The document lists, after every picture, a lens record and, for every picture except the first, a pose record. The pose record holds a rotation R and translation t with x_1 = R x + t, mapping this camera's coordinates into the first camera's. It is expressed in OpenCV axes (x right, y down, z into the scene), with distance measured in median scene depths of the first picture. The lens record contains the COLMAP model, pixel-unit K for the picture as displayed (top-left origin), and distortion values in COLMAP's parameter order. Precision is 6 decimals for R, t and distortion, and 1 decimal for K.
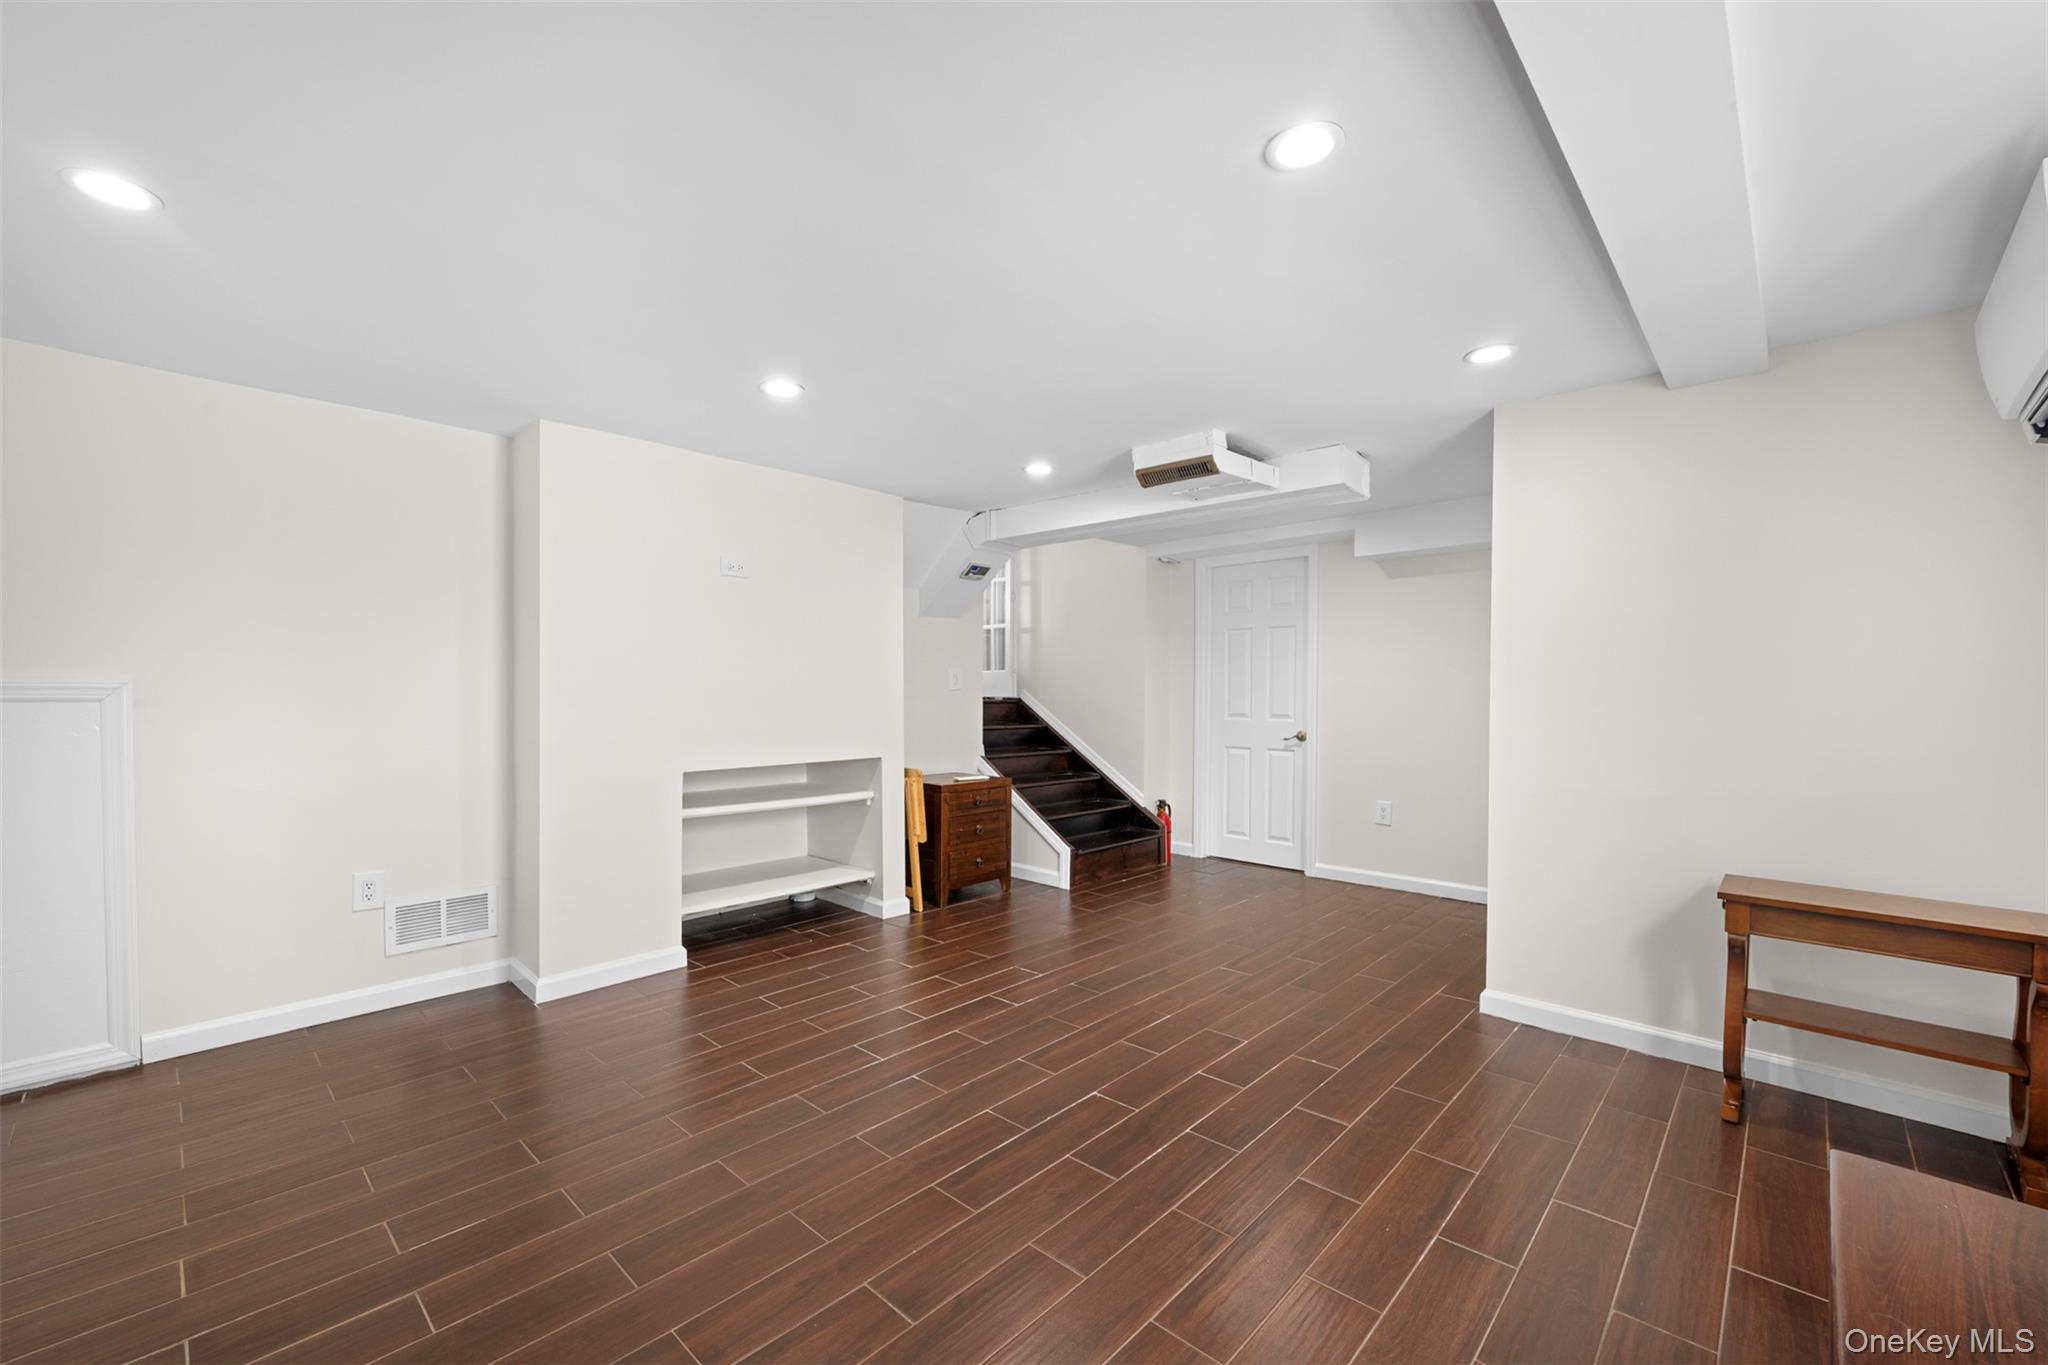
lens RADIAL K [[848.6, 0, 1027.3], [0, 848.6, 704.5], [0, 0, 1]] dist [0.013215, 0.000011]
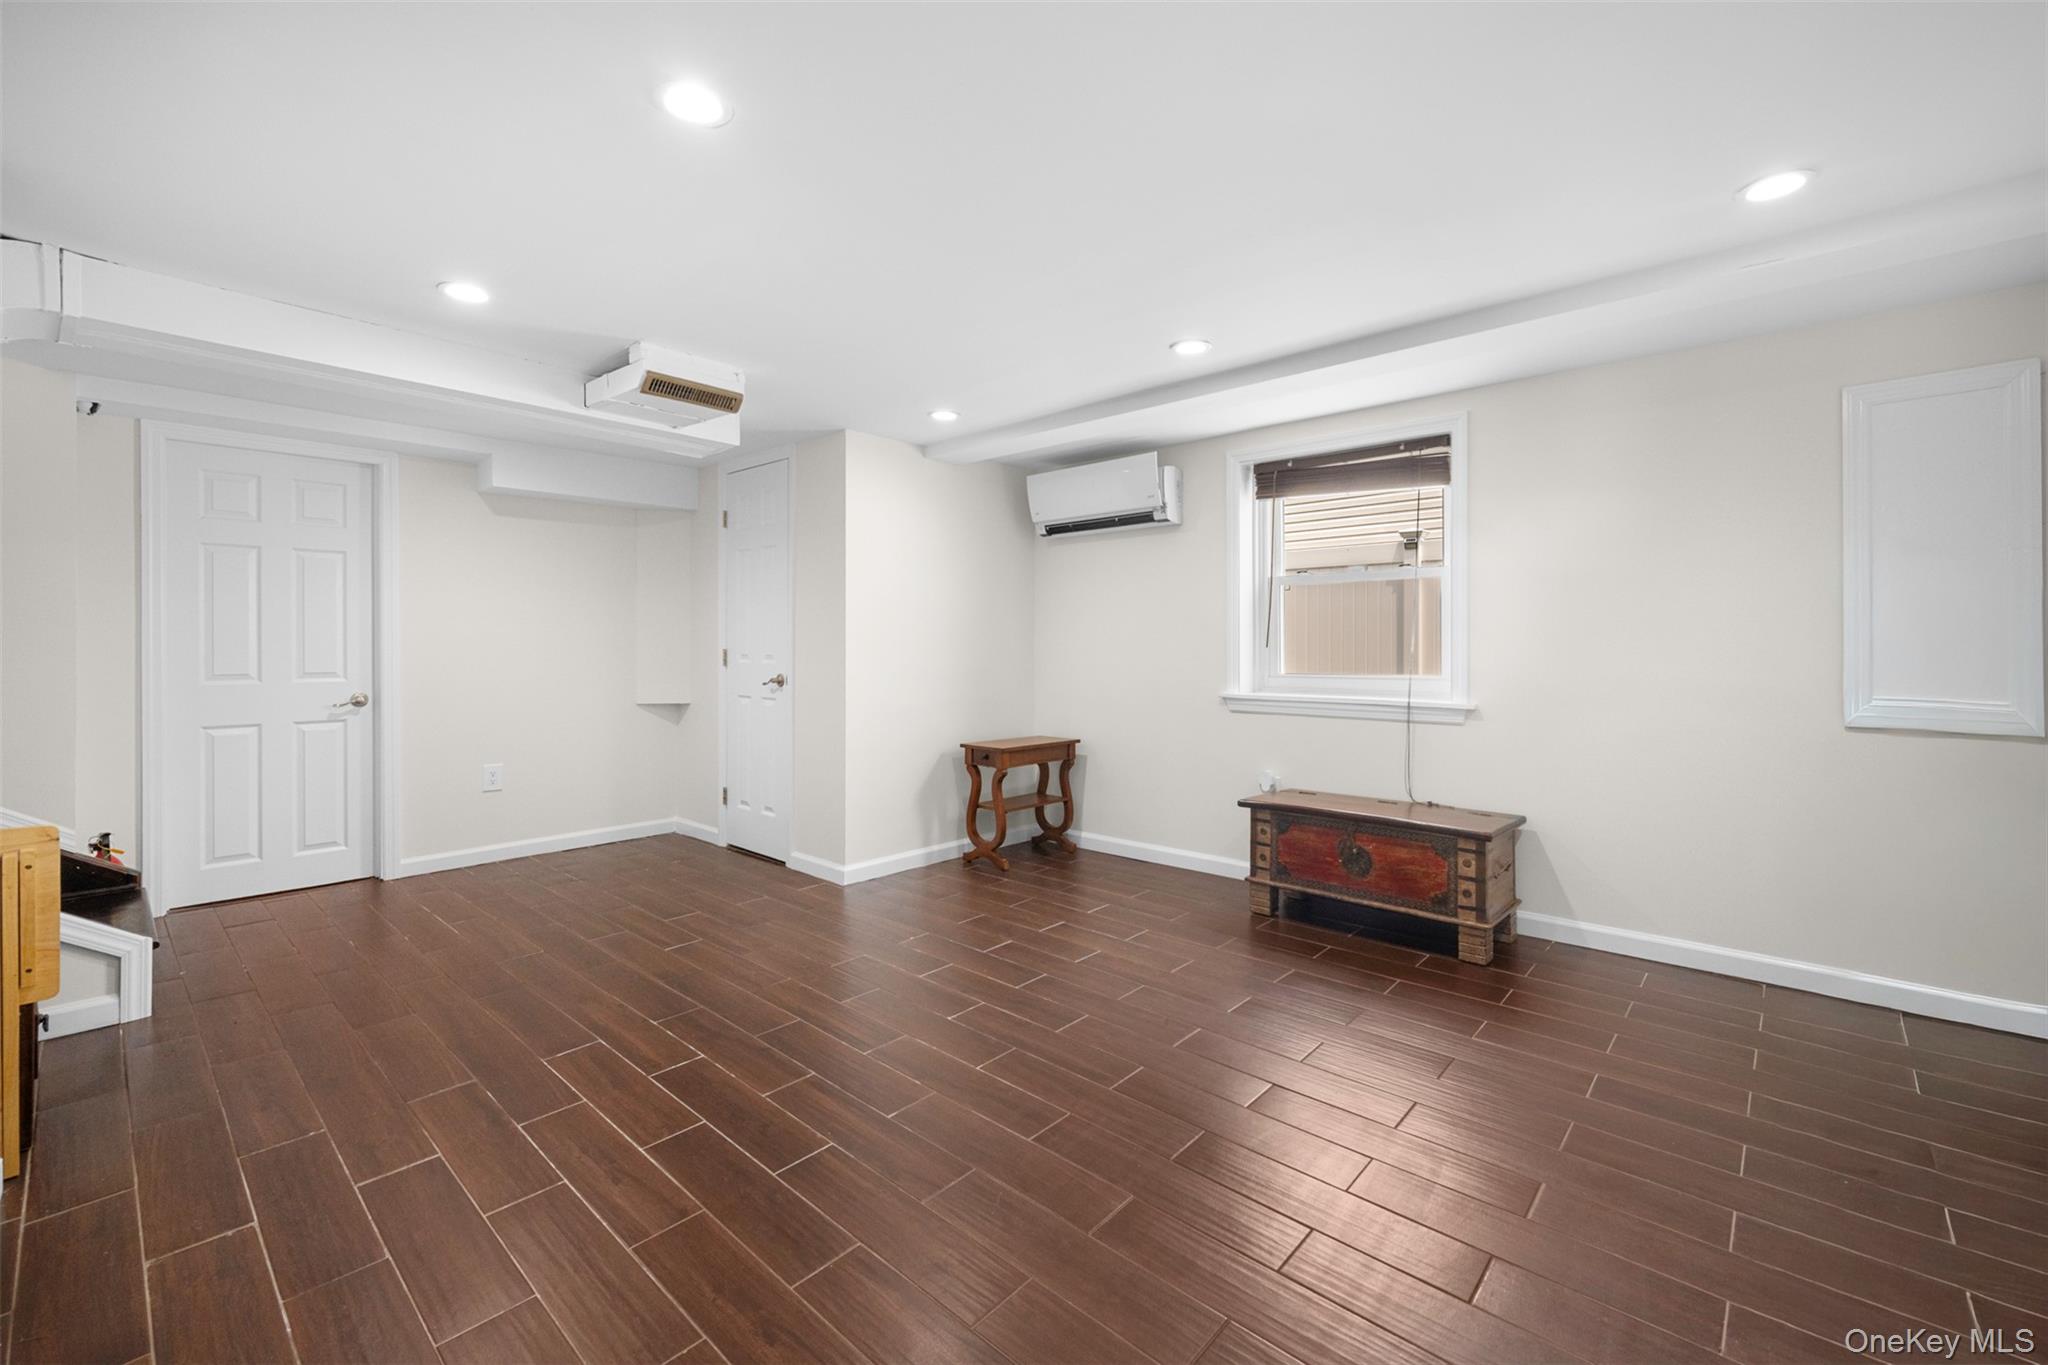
lens RADIAL K [[848.6, 0, 1046.9], [0, 848.6, 637.4], [0, 0, 1]] dist [0.013215, 0.000011]
pose [[-0.017424, 0.003226, 0.999843, -0.632976], [0.015474, 0.999876, -0.002957, -0.008842], [-0.999728, 0.015420, -0.017472, 0.573976]]
